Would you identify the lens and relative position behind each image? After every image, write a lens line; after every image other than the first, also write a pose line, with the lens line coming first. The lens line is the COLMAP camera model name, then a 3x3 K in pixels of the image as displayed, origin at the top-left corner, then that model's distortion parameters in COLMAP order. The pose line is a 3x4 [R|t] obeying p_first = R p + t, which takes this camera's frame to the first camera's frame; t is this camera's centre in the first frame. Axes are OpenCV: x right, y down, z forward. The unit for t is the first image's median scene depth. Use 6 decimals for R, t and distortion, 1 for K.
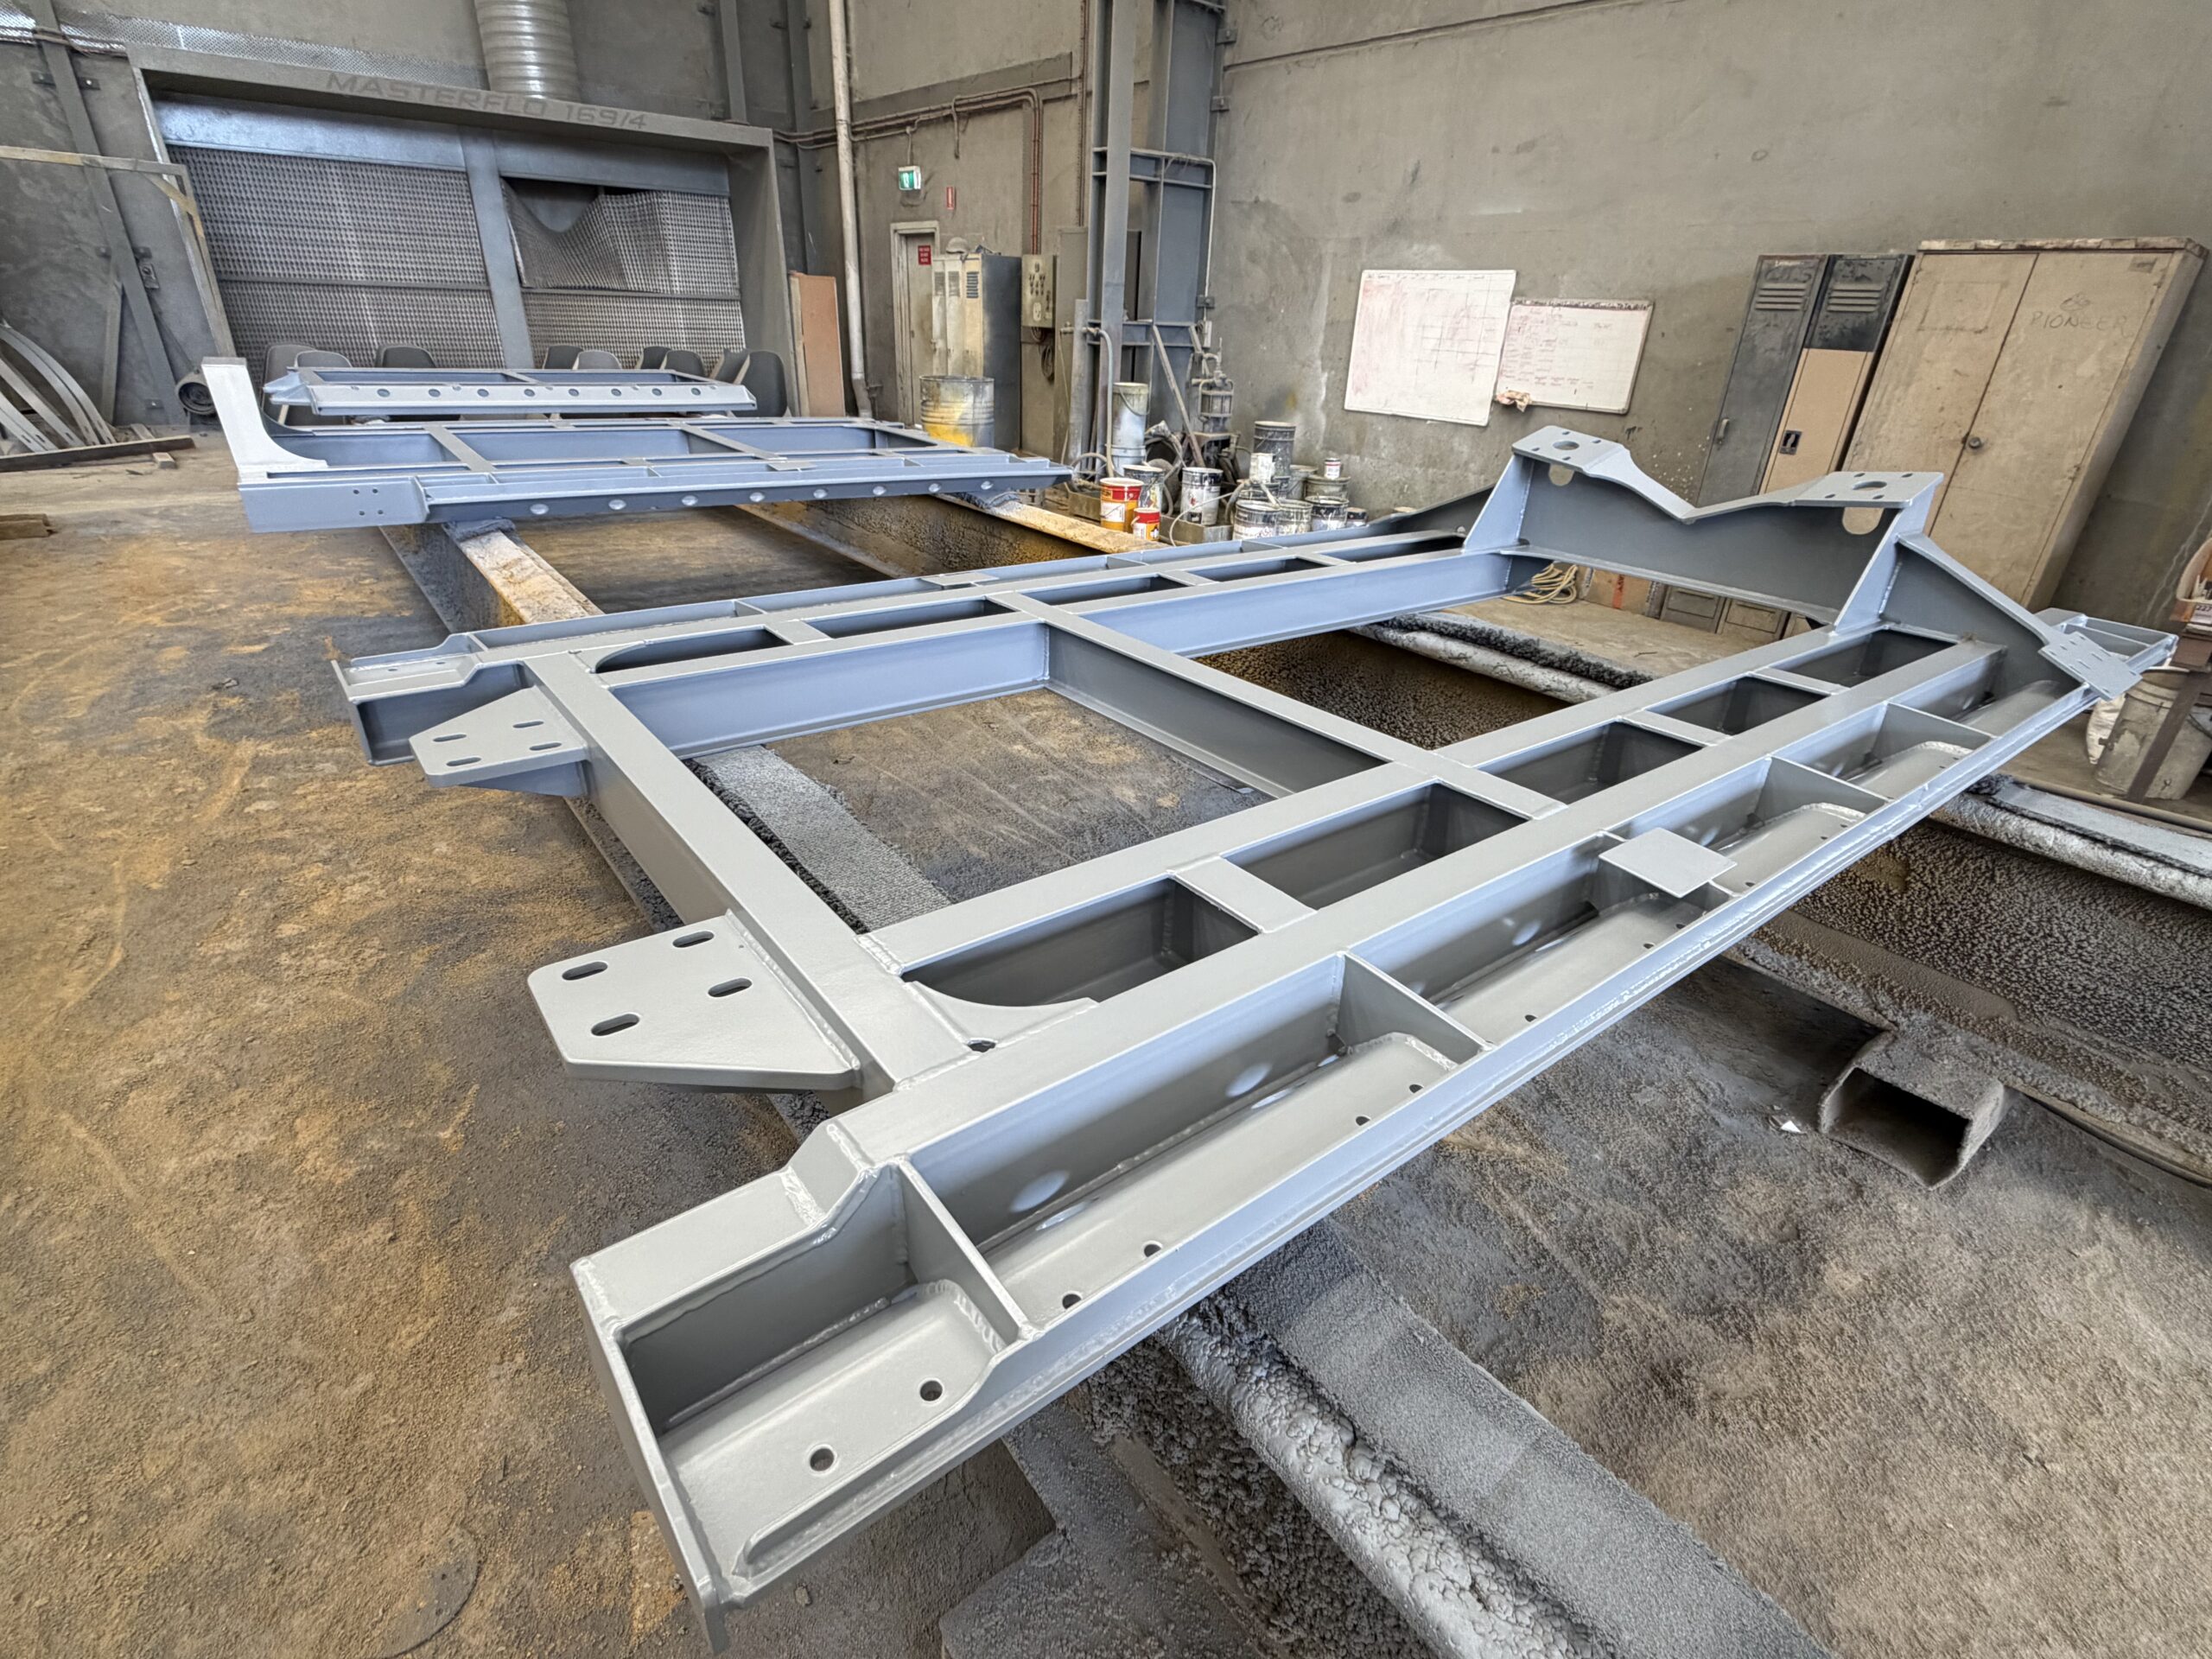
lens RADIAL K [[1033.0, 0, 1106.0], [0, 1033.0, 829.5], [0, 0, 1]] dist [0.001083, -0.000539]
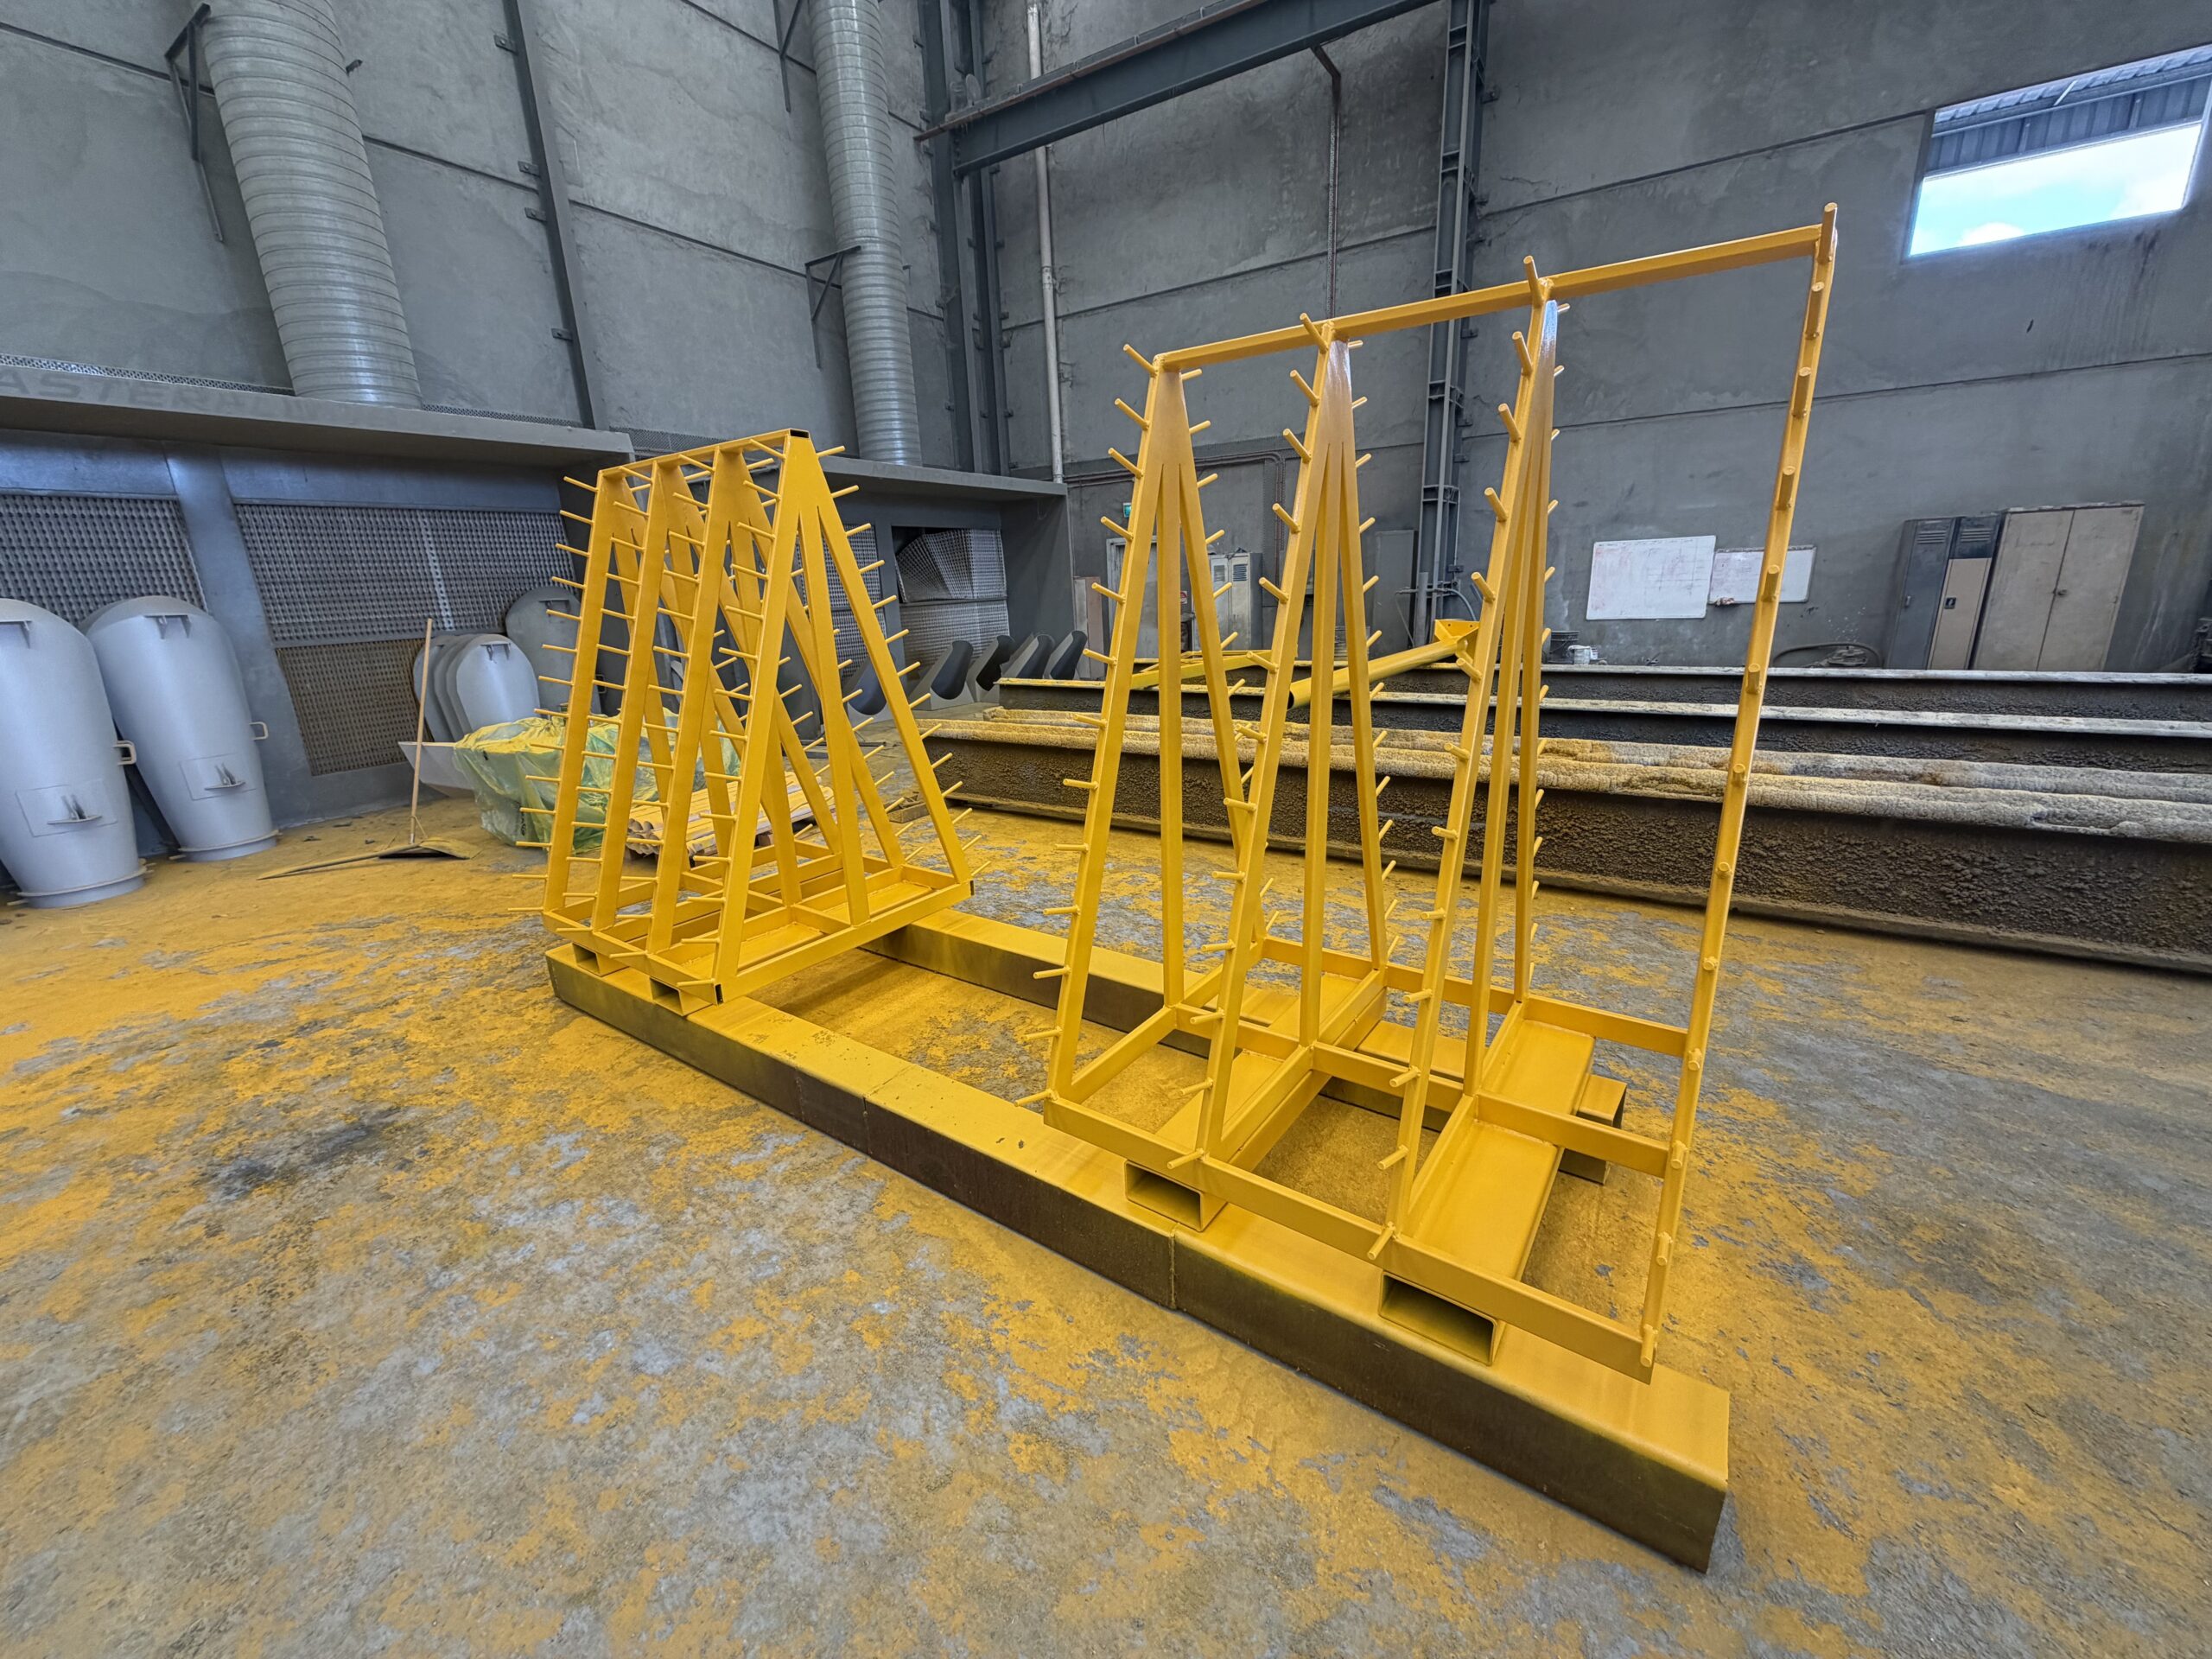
lens RADIAL K [[869.5, 0, 1106.0], [0, 869.5, 829.5], [0, 0, 1]] dist [-0.000051, -0.000078]
pose [[0.941120, -0.167210, 0.293828, -0.761866], [0.219847, 0.962952, -0.156172, -0.027006], [-0.256828, 0.211574, 0.943014, -0.037464]]
